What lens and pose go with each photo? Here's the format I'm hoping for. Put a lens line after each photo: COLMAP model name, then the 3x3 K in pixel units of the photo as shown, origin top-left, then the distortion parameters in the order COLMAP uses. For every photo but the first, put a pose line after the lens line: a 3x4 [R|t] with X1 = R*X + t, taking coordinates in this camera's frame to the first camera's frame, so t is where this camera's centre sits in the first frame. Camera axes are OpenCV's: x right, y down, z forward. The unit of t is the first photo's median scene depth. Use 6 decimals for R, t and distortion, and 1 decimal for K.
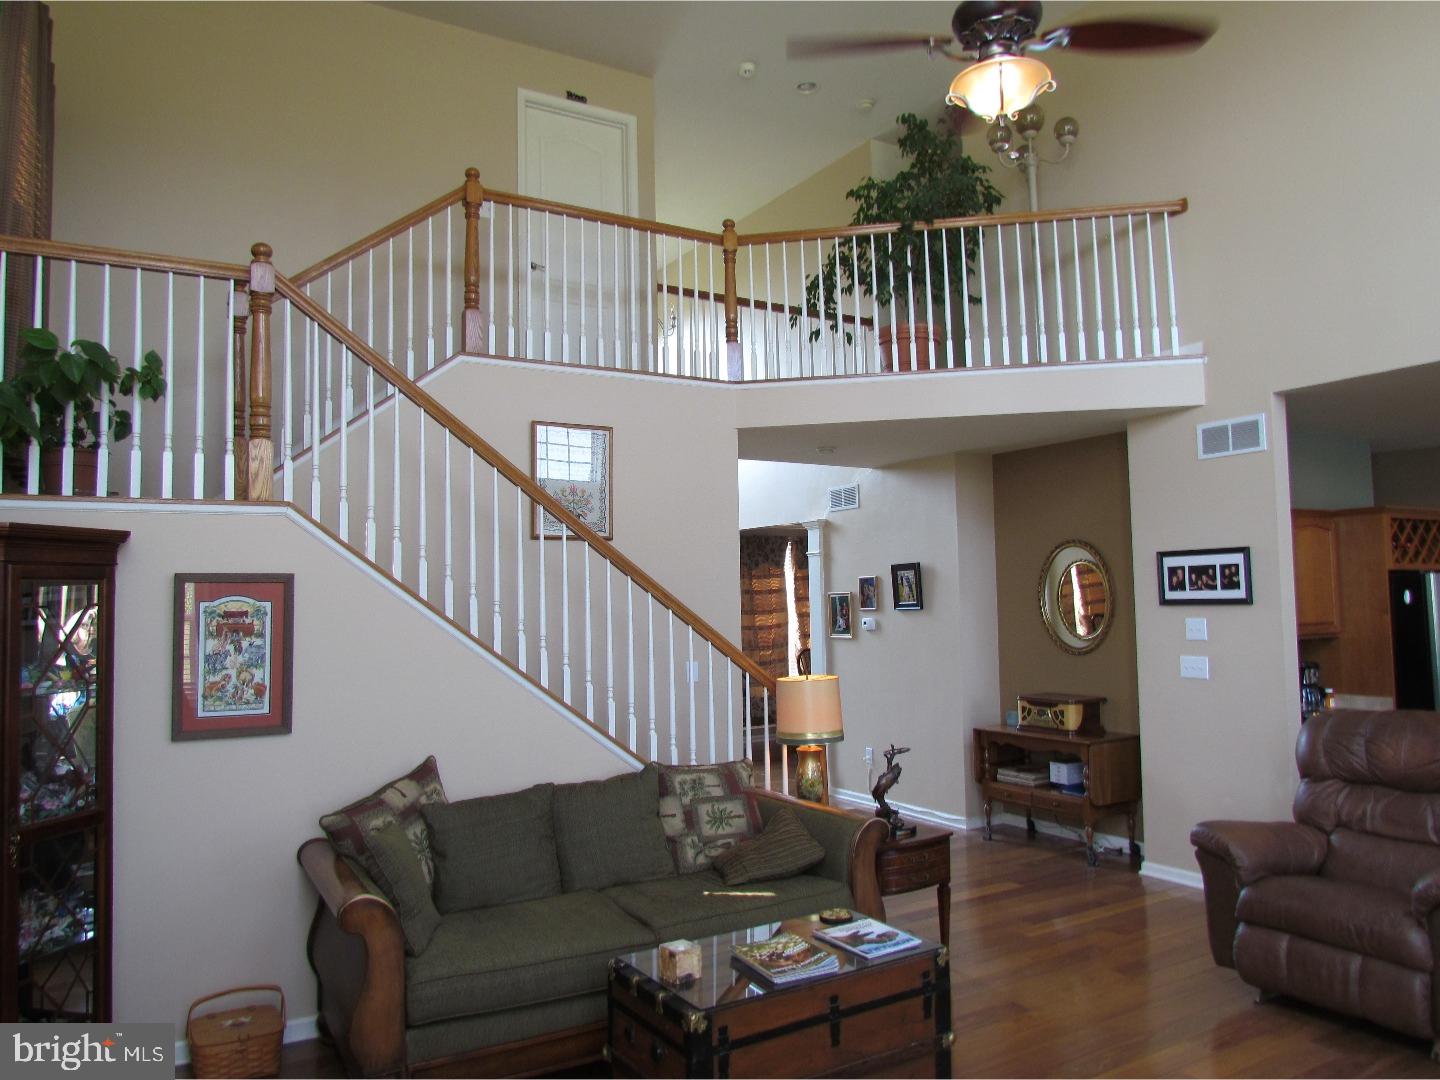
lens RADIAL K [[1018.7, 0, 712.0], [0, 1018.7, 513.3], [0, 0, 1]] dist [-0.043379, 0.010281]
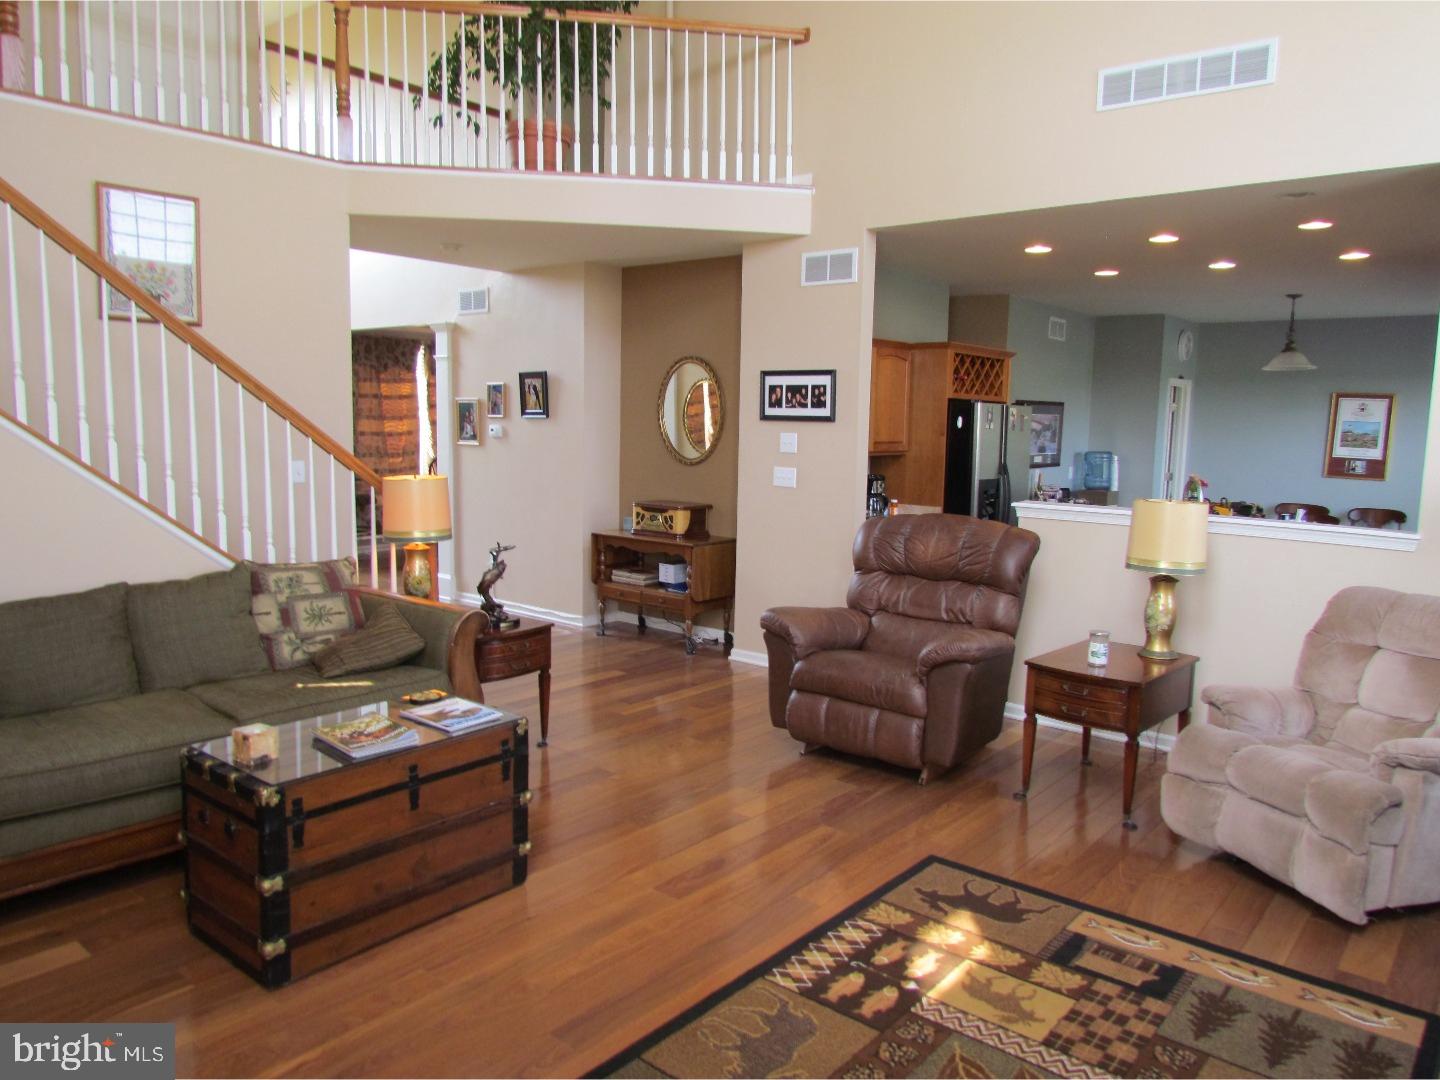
lens RADIAL K [[1018.7, 0, 730.9], [0, 1018.7, 529.7], [0, 0, 1]] dist [-0.043379, 0.010281]
pose [[0.937182, -0.001093, 0.348840, 0.032502], [-0.066873, 0.980886, 0.182732, 0.008549], [-0.342372, -0.194581, 0.919195, -0.025673]]
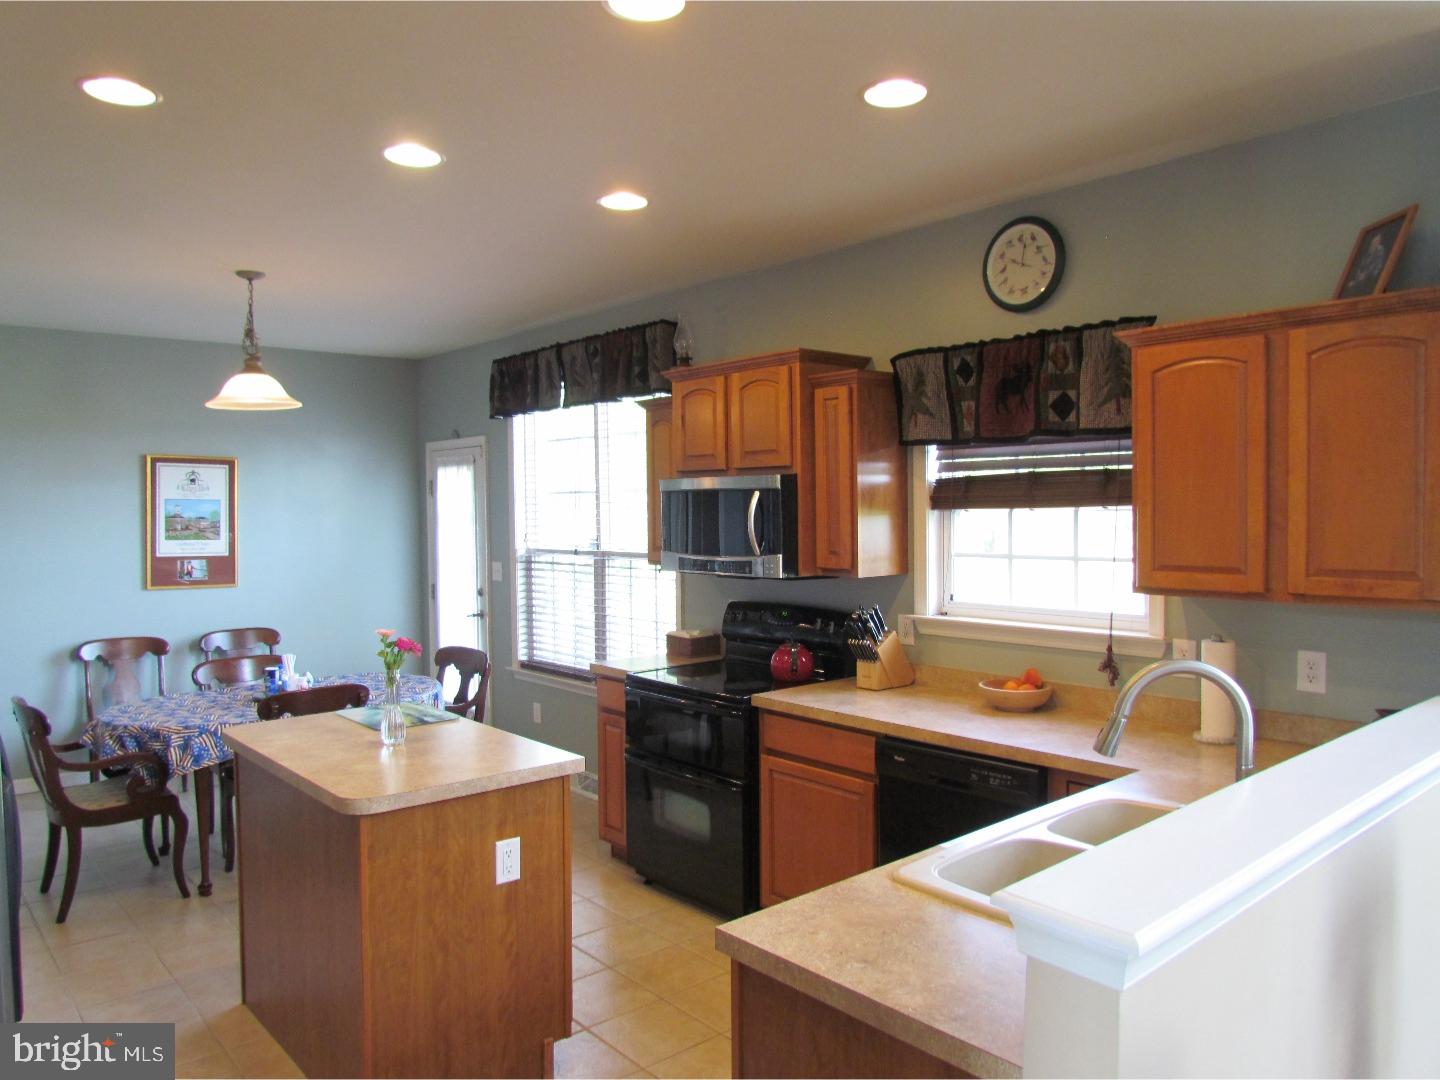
lens RADIAL K [[1018.7, 0, 716.4], [0, 1018.7, 527.3], [0, 0, 1]] dist [-0.043379, 0.010281]
pose [[-0.170599, -0.007448, 0.985312, 0.471648], [-0.063844, 0.997954, -0.003510, 0.071039], [-0.983270, -0.063505, -0.170725, 0.906977]]
